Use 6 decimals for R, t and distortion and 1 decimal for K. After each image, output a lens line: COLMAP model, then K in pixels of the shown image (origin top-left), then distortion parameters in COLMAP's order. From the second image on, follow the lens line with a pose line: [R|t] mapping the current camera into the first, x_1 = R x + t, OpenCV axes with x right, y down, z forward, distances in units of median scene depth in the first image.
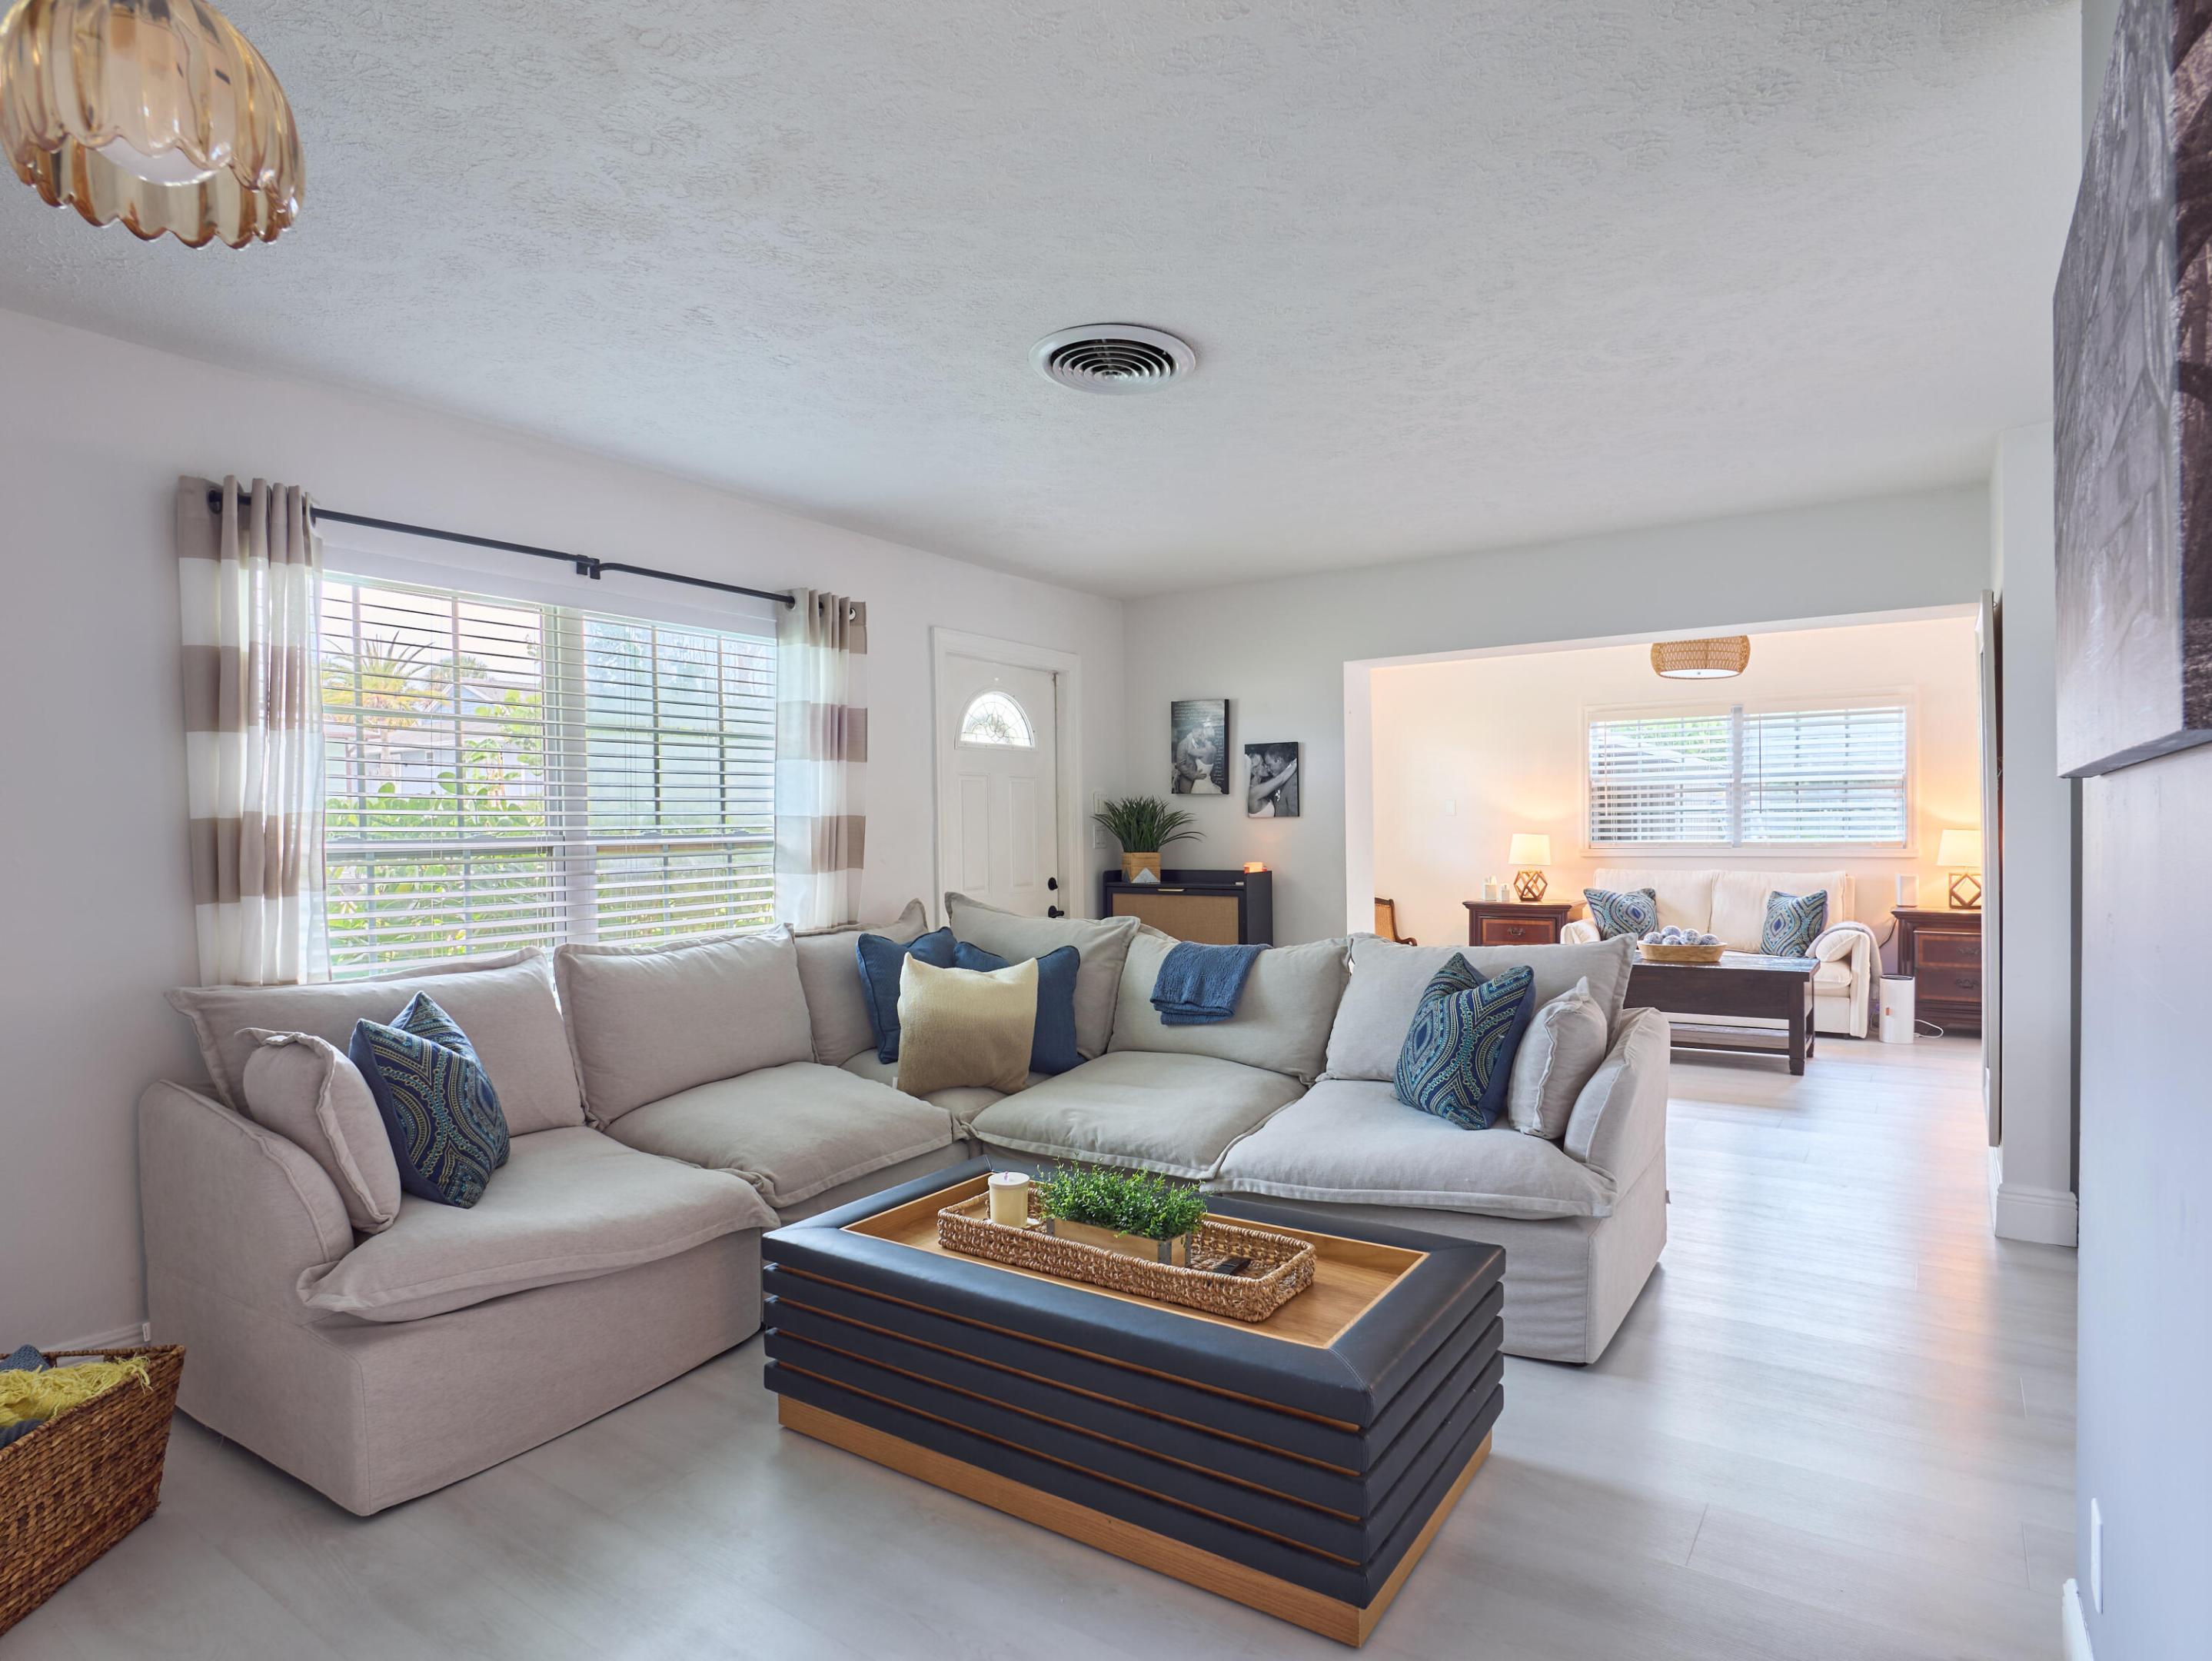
lens RADIAL K [[1217.7, 0, 1054.1], [0, 1217.7, 820.9], [0, 0, 1]] dist [-0.008380, -0.000243]
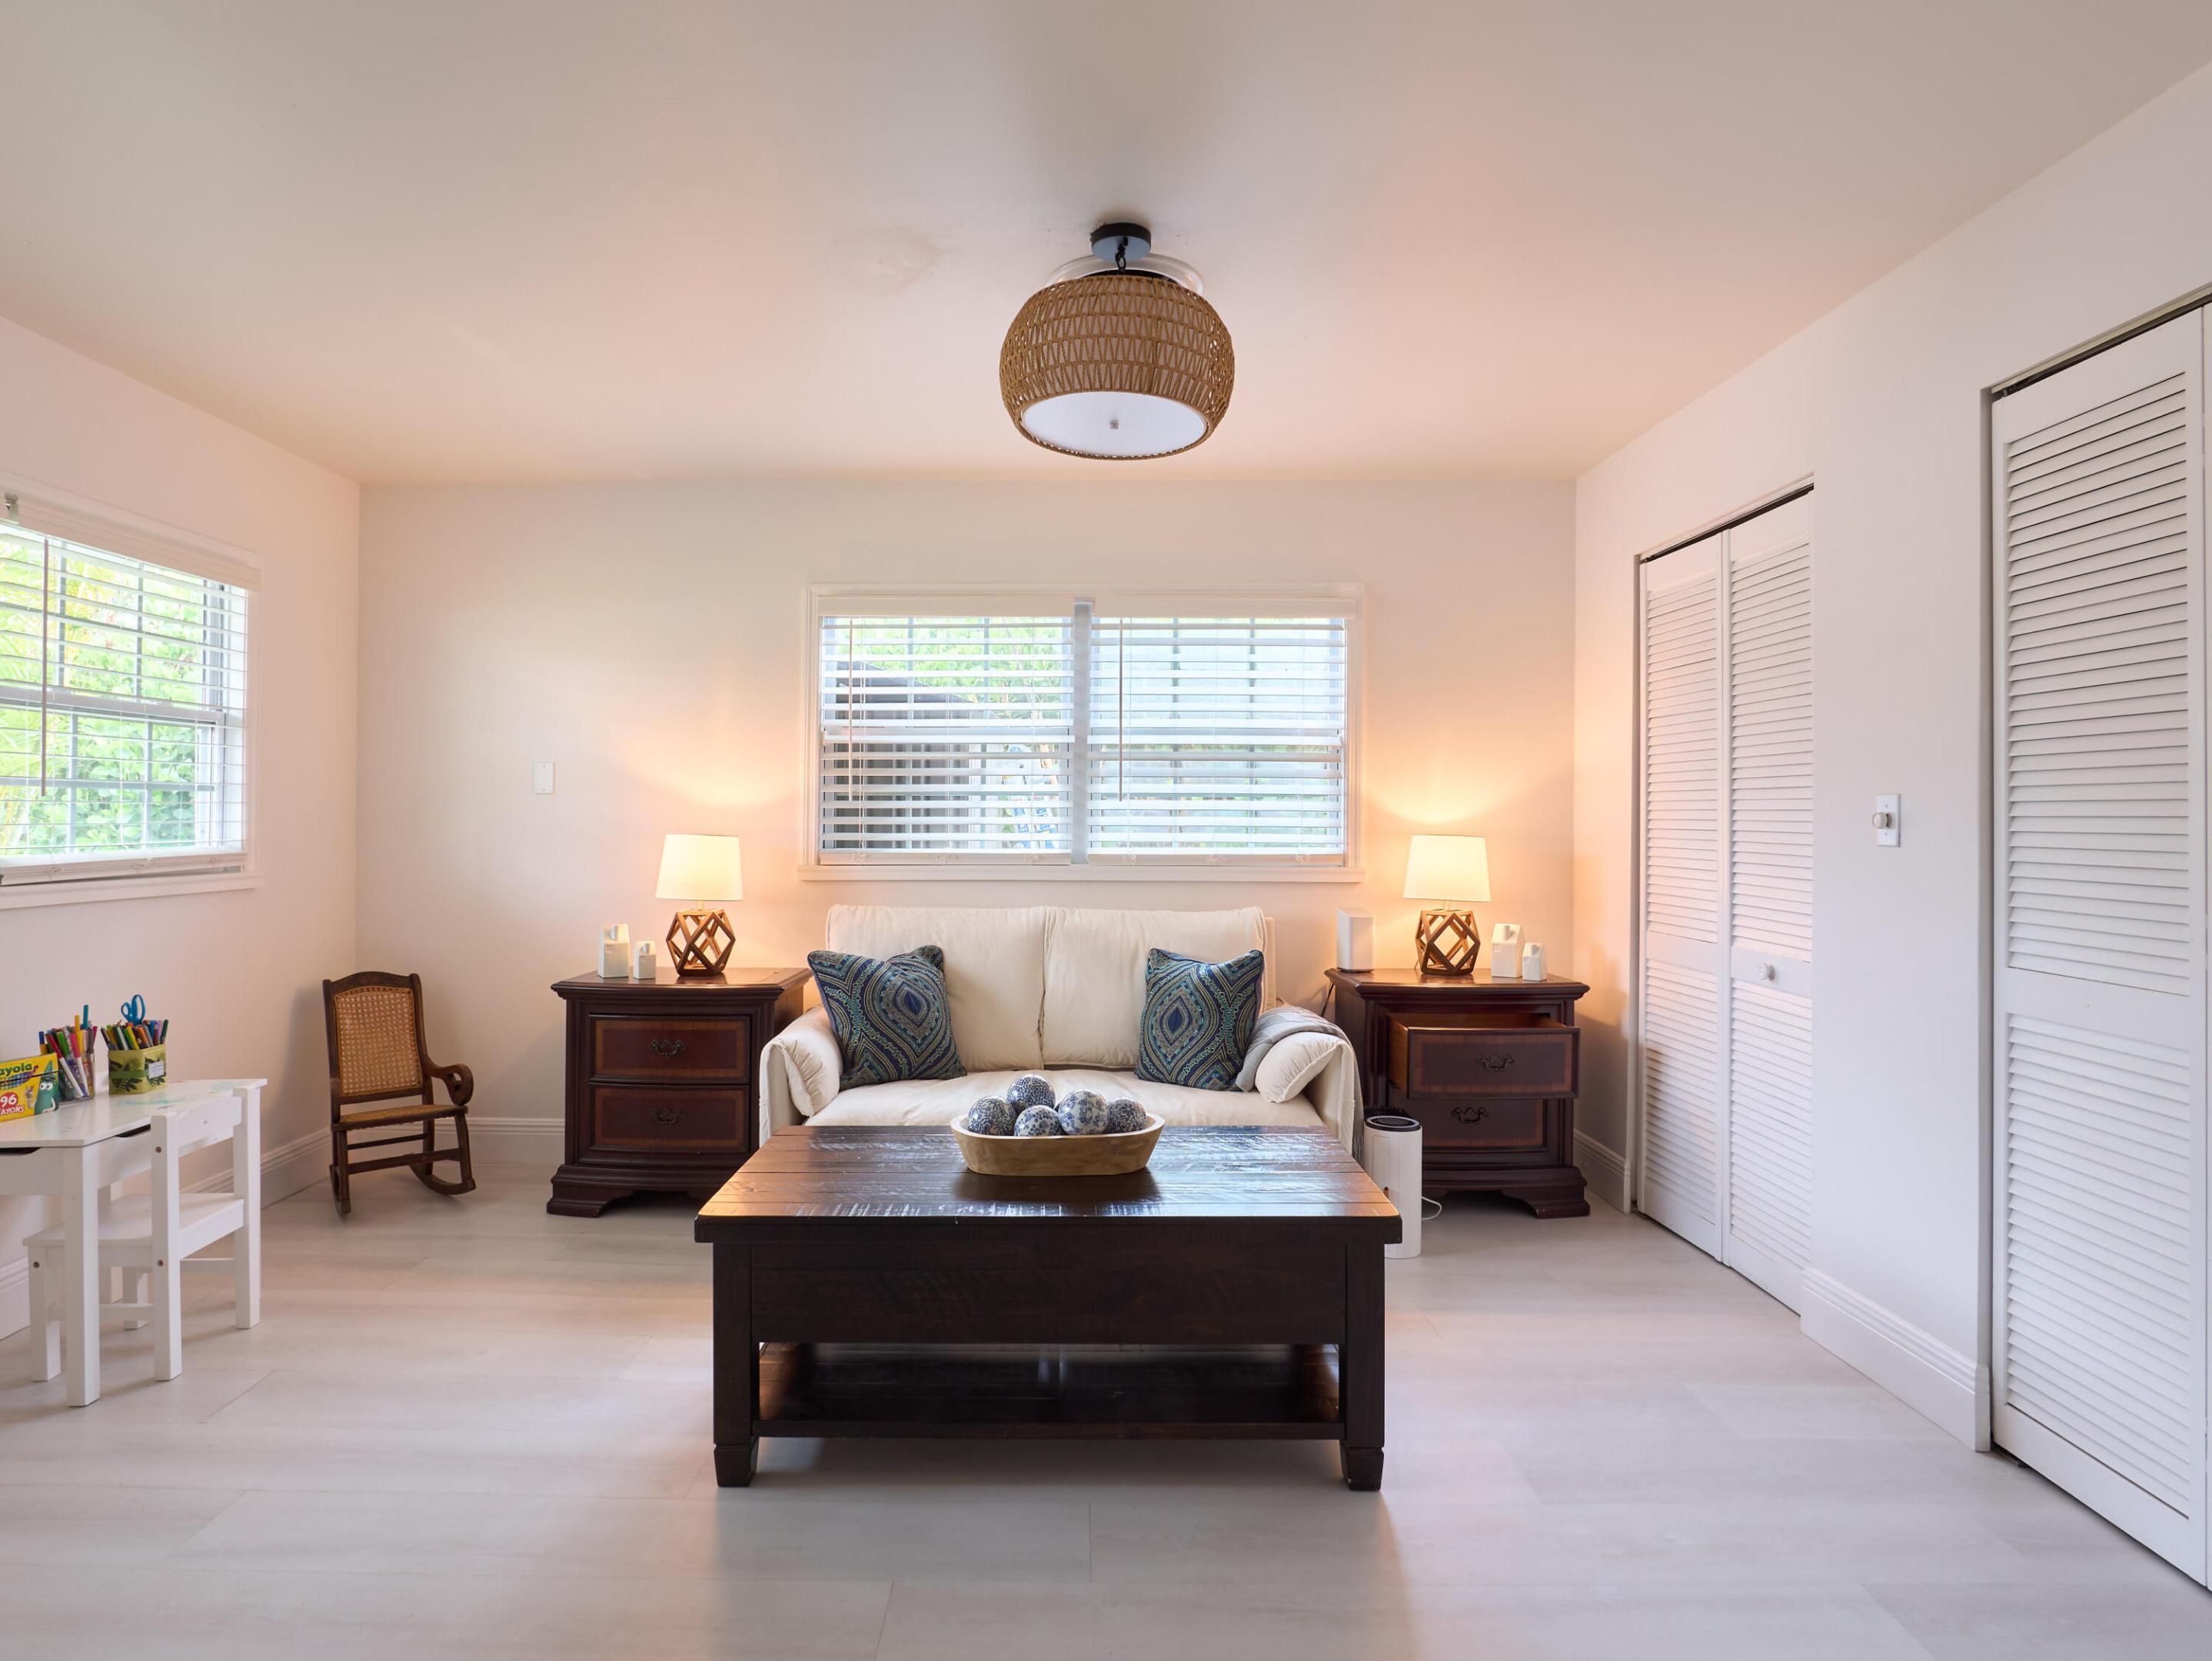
lens RADIAL K [[1217.7, 0, 1104.0], [0, 1217.7, 830.1], [0, 0, 1]] dist [-0.008380, -0.000243]
pose [[0.786556, 0.011014, 0.617420, 0.233954], [-0.017435, 0.999838, 0.004375, 0.004457], [-0.617272, -0.014206, 0.786621, 0.558438]]
